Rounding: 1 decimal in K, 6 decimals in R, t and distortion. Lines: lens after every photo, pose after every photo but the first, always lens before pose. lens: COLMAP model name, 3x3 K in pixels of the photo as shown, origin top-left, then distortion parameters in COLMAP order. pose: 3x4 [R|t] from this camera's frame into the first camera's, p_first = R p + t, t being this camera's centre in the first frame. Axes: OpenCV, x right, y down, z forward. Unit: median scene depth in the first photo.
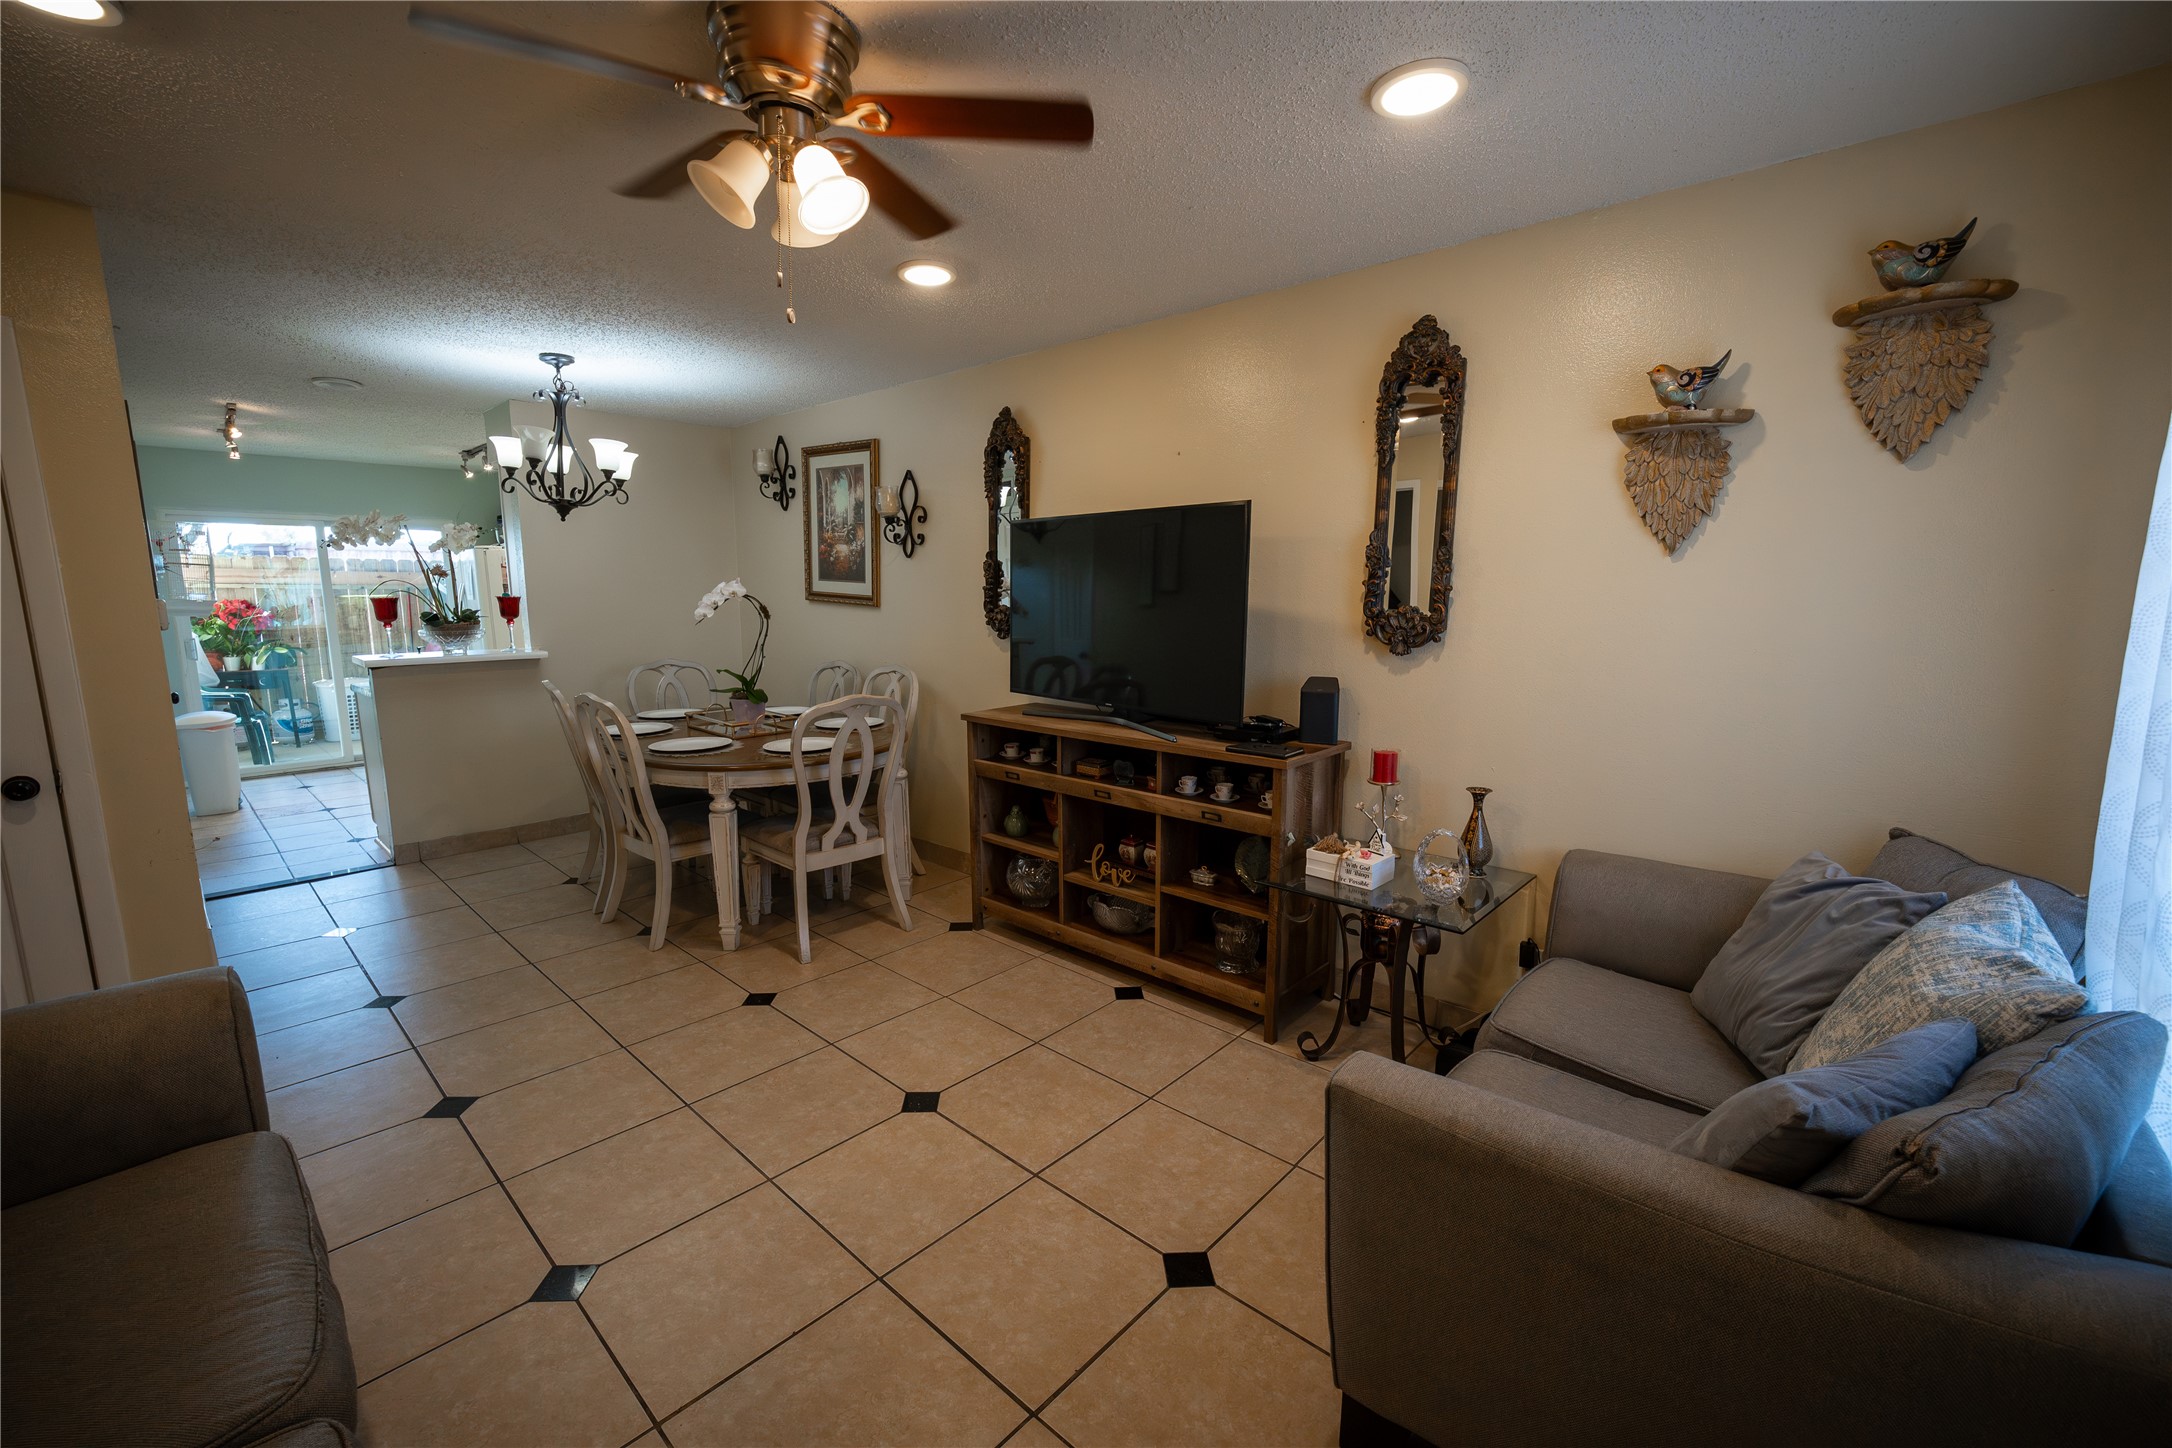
lens RADIAL K [[875.7, 0, 1082.9], [0, 875.7, 730.9], [0, 0, 1]] dist [-0.021700, 0.000044]
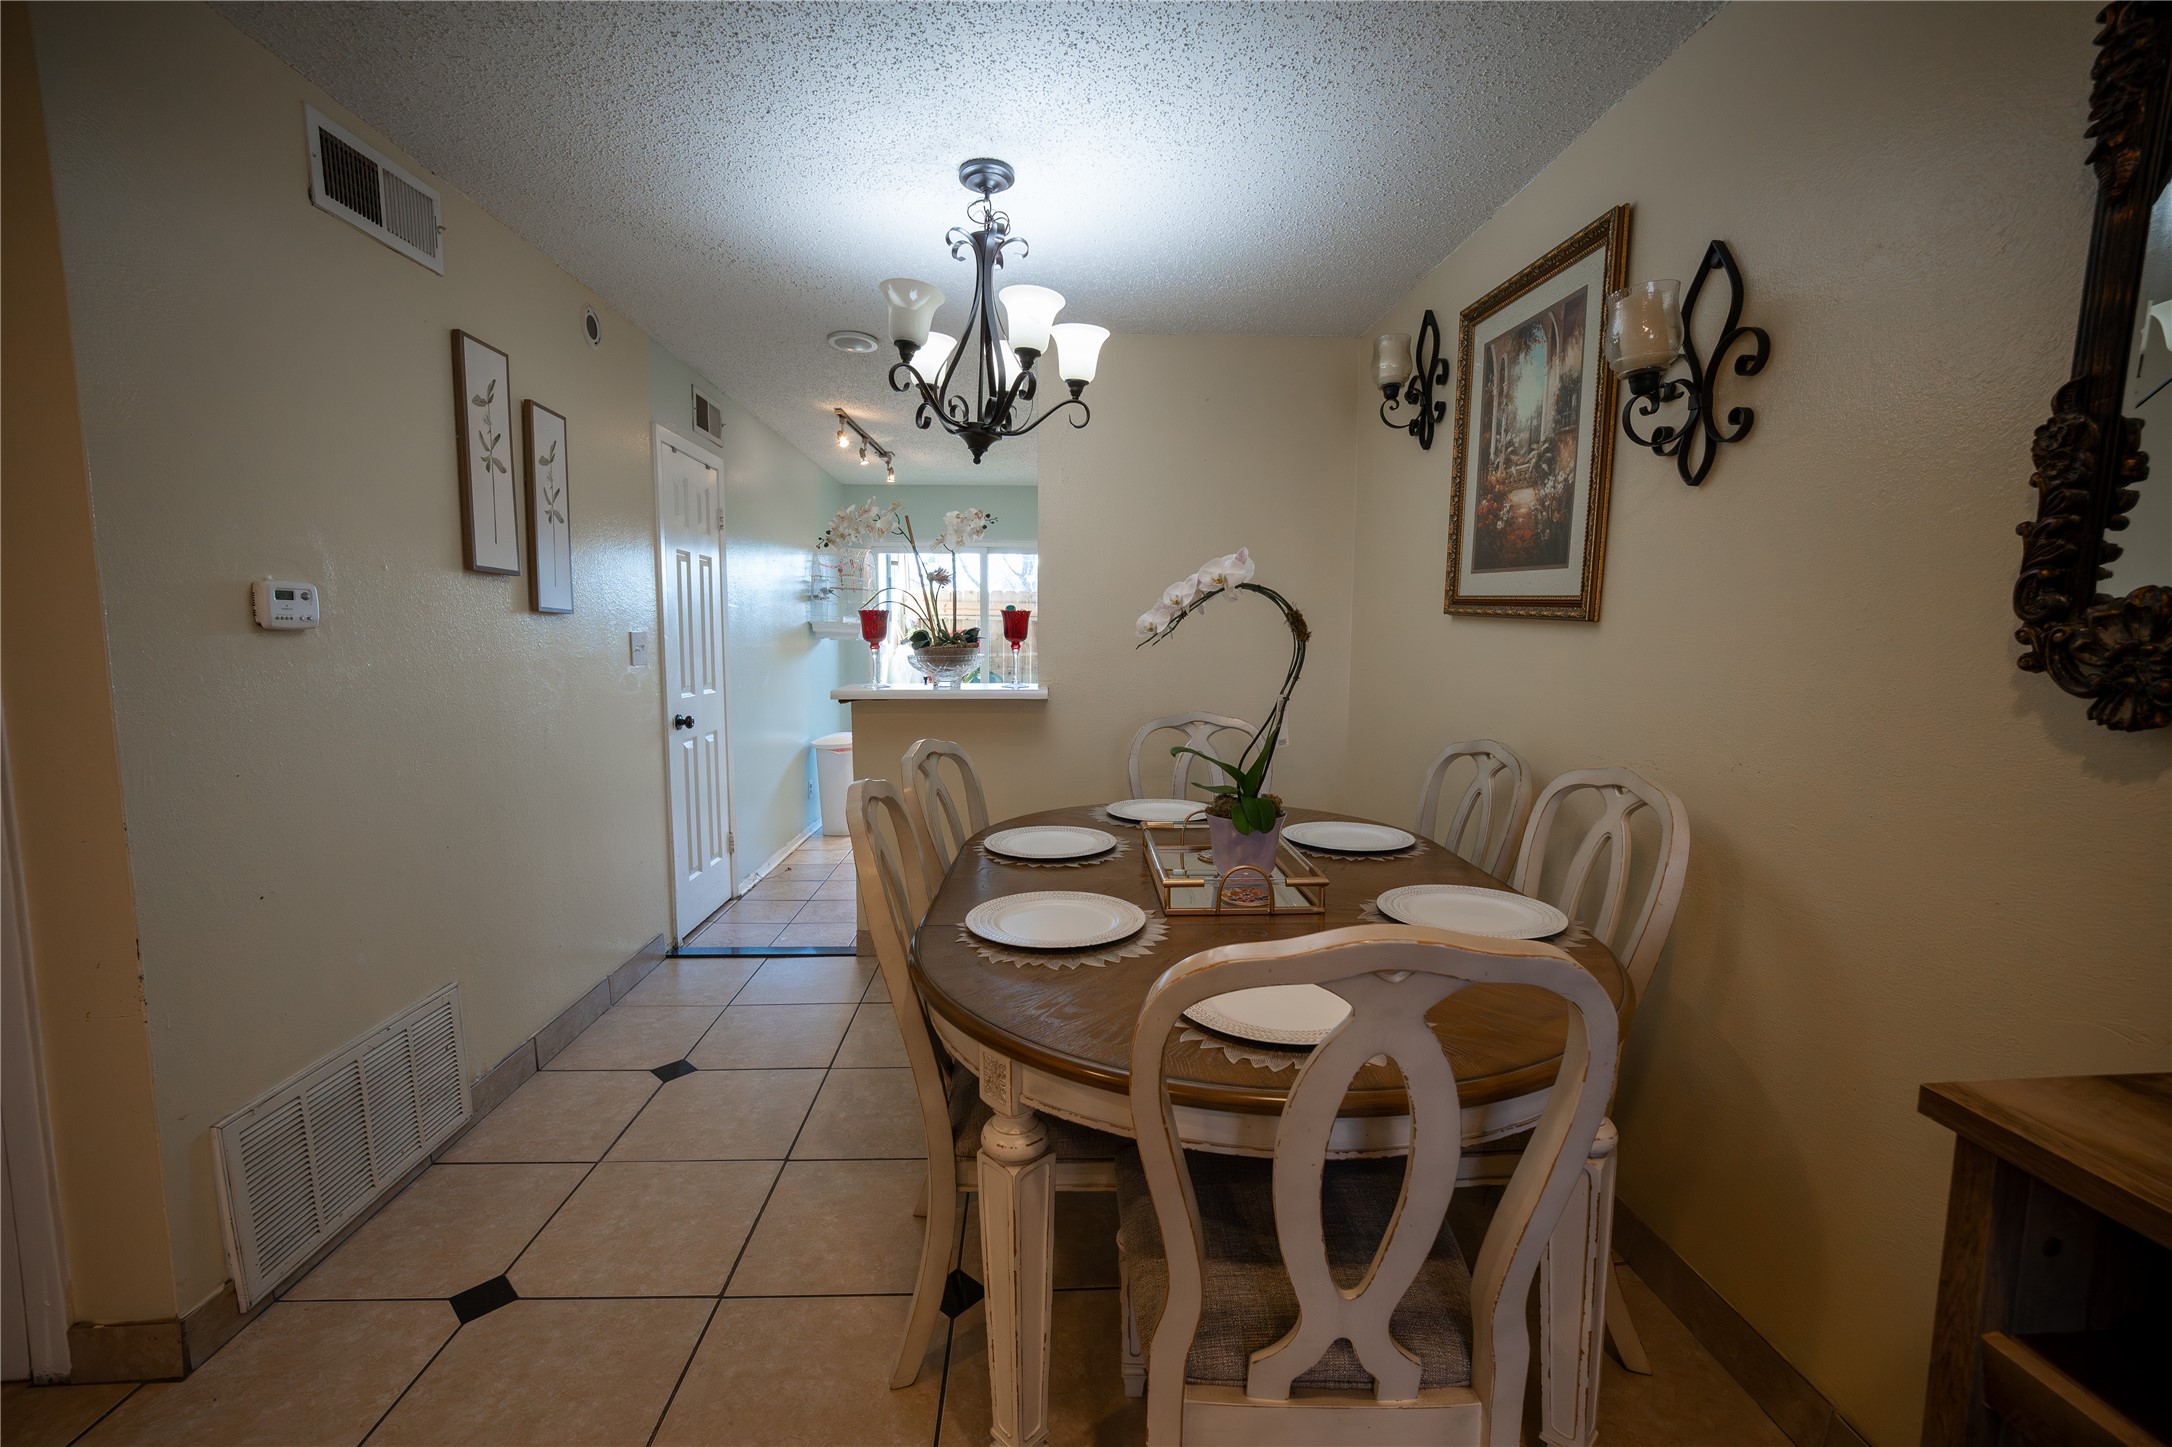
lens RADIAL K [[875.7, 0, 1082.1], [0, 875.7, 728.7], [0, 0, 1]] dist [-0.021700, 0.000044]
pose [[0.701715, 0.077249, -0.708258, -0.115150], [-0.116275, 0.993193, -0.006874, -0.063804], [0.702906, 0.087176, 0.705920, 0.574398]]
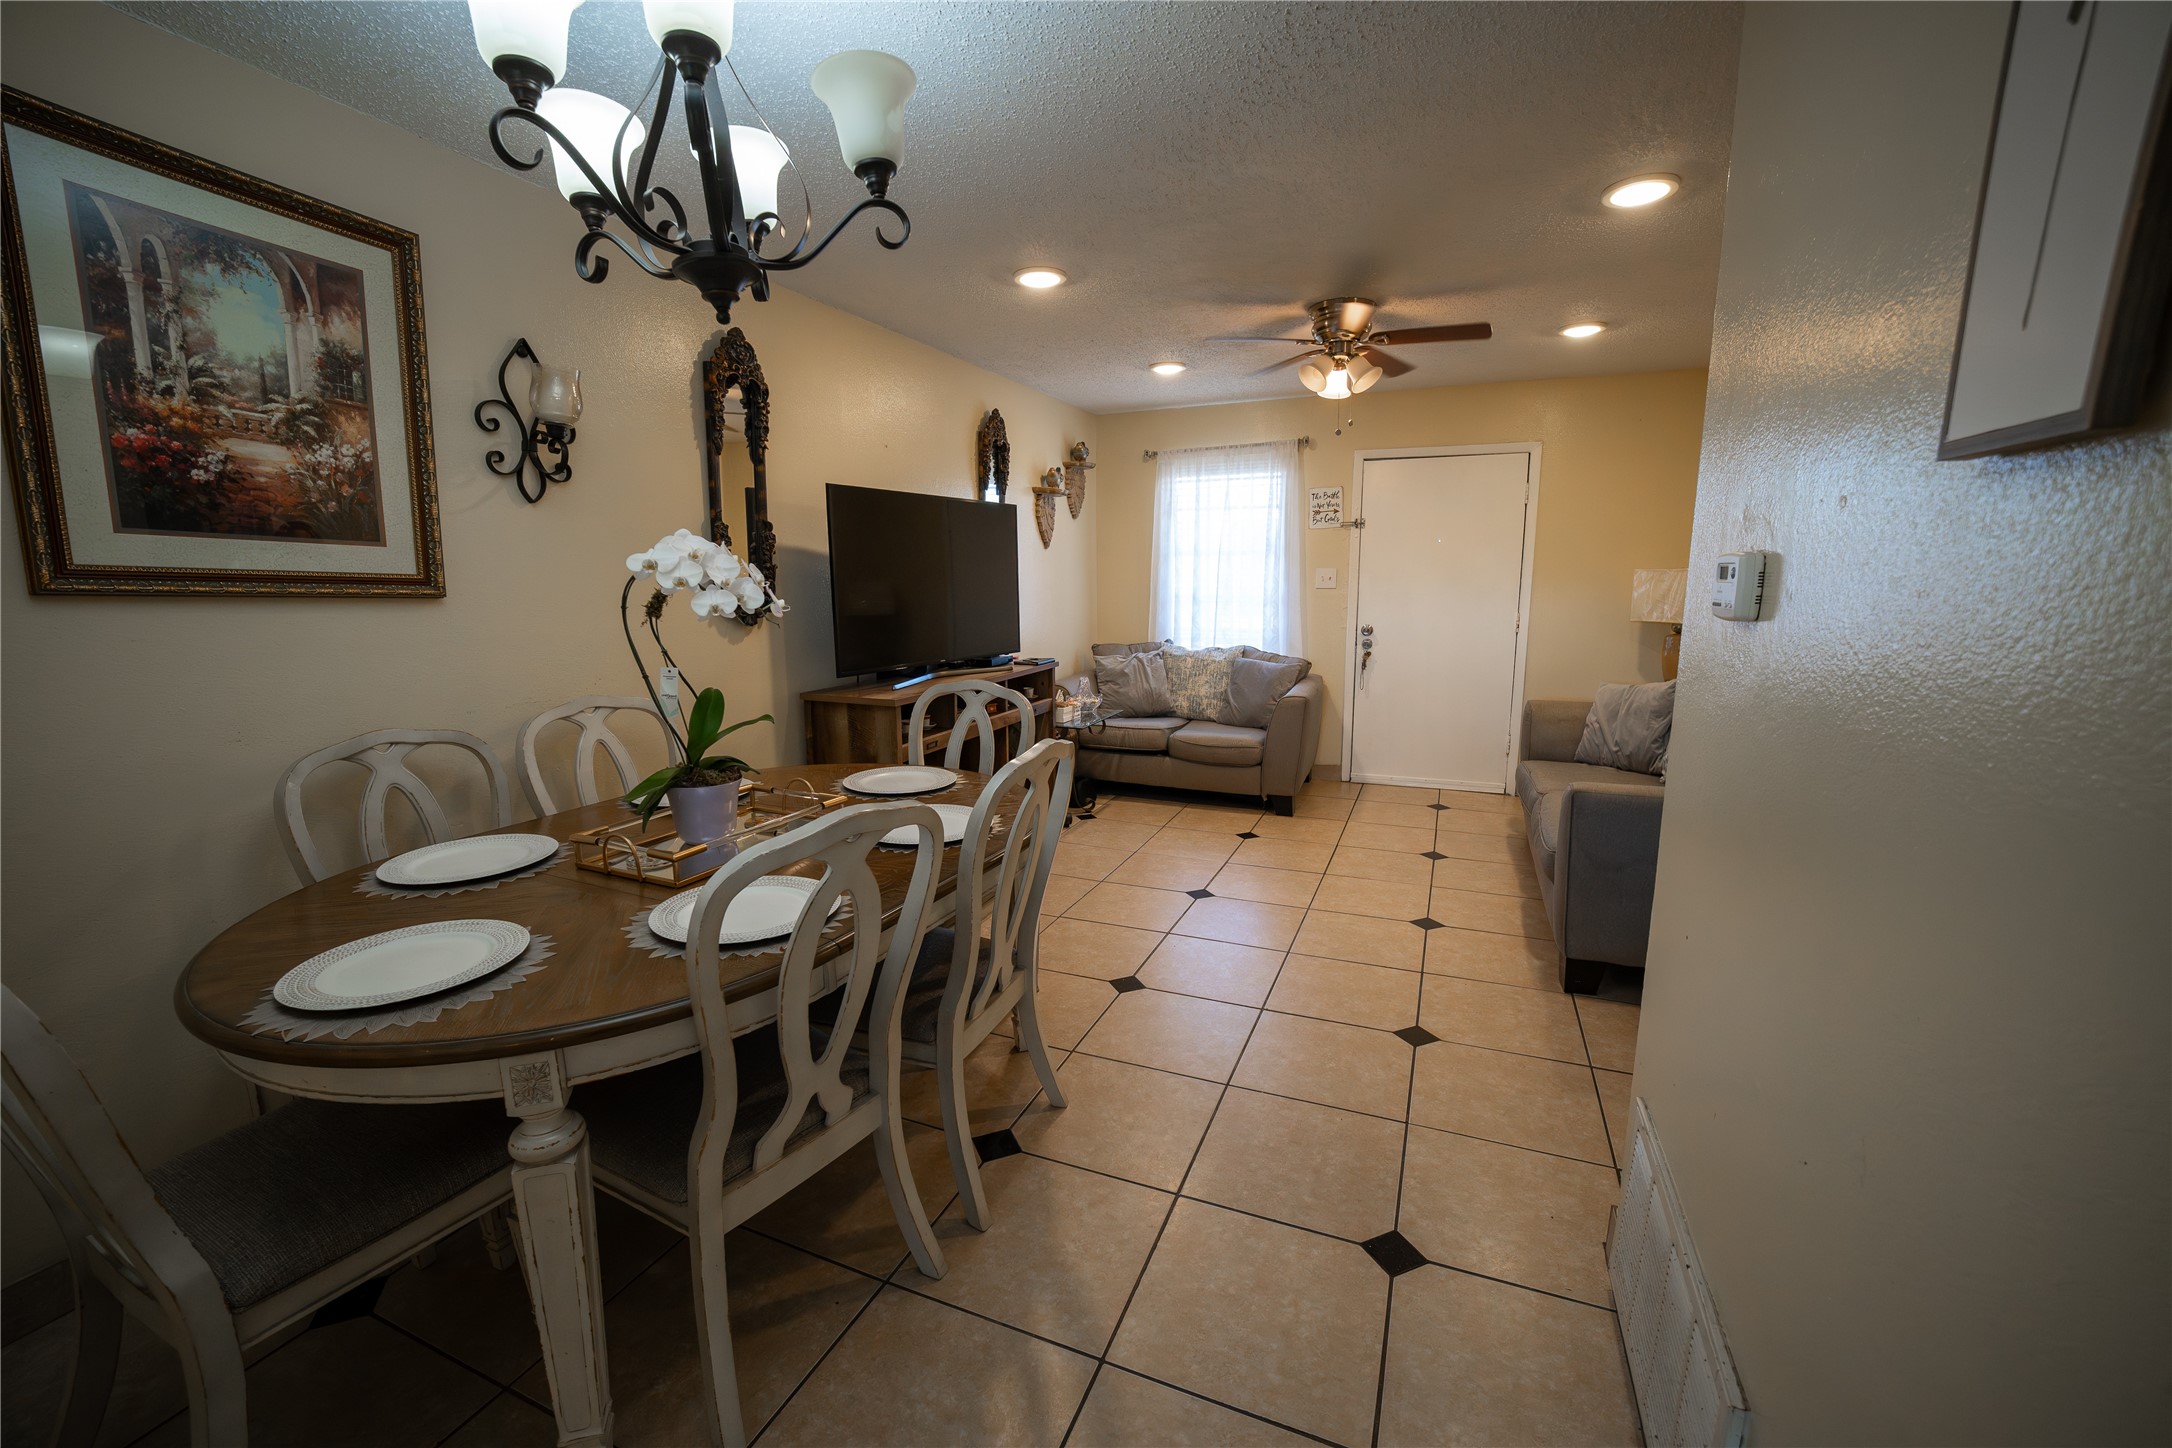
lens RADIAL K [[875.7, 0, 1092.4], [0, 875.7, 711.5], [0, 0, 1]] dist [-0.021700, 0.000044]
pose [[-0.337034, -0.153123, 0.928957, -0.836880], [0.149519, 0.965459, 0.213386, -0.136697], [-0.929544, 0.210815, -0.302498, 0.872972]]
